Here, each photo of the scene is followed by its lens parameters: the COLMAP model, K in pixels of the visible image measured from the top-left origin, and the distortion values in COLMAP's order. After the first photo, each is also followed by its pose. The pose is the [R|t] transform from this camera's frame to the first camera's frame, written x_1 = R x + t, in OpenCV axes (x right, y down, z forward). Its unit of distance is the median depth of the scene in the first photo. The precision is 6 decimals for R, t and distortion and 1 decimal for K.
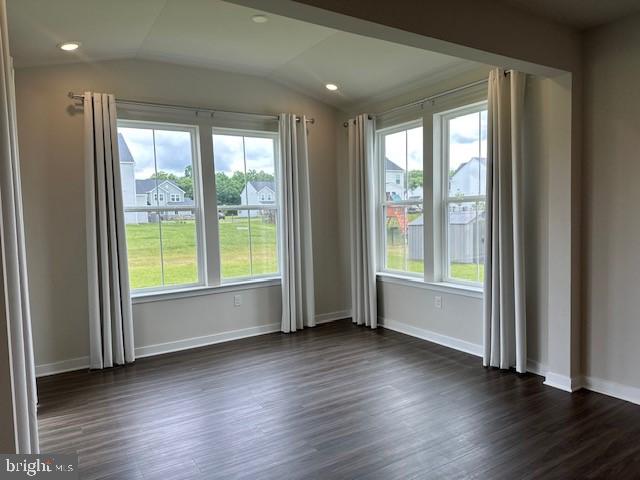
lens RADIAL K [[442.5, 0, 322.7], [0, 442.5, 243.1], [0, 0, 1]] dist [0.069601, -0.106736]
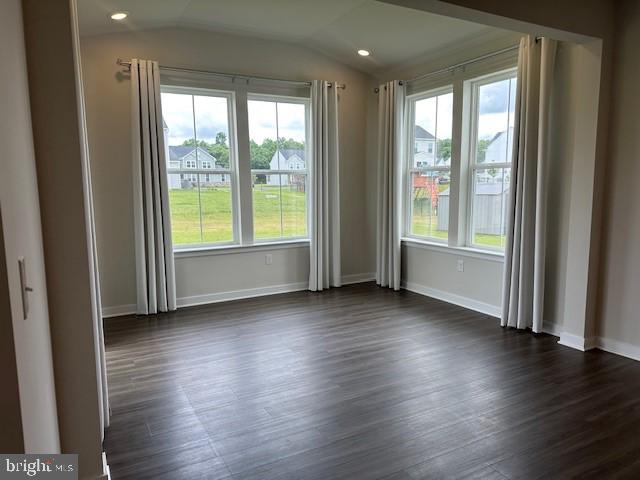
lens RADIAL K [[496.4, 0, 312.7], [0, 496.4, 259.8], [0, 0, 1]] dist [0.093180, -0.182477]
pose [[0.996760, 0.027811, -0.075467, 0.004396], [-0.023099, 0.997771, 0.062606, 0.055847], [0.077040, -0.060660, 0.995181, -0.191270]]
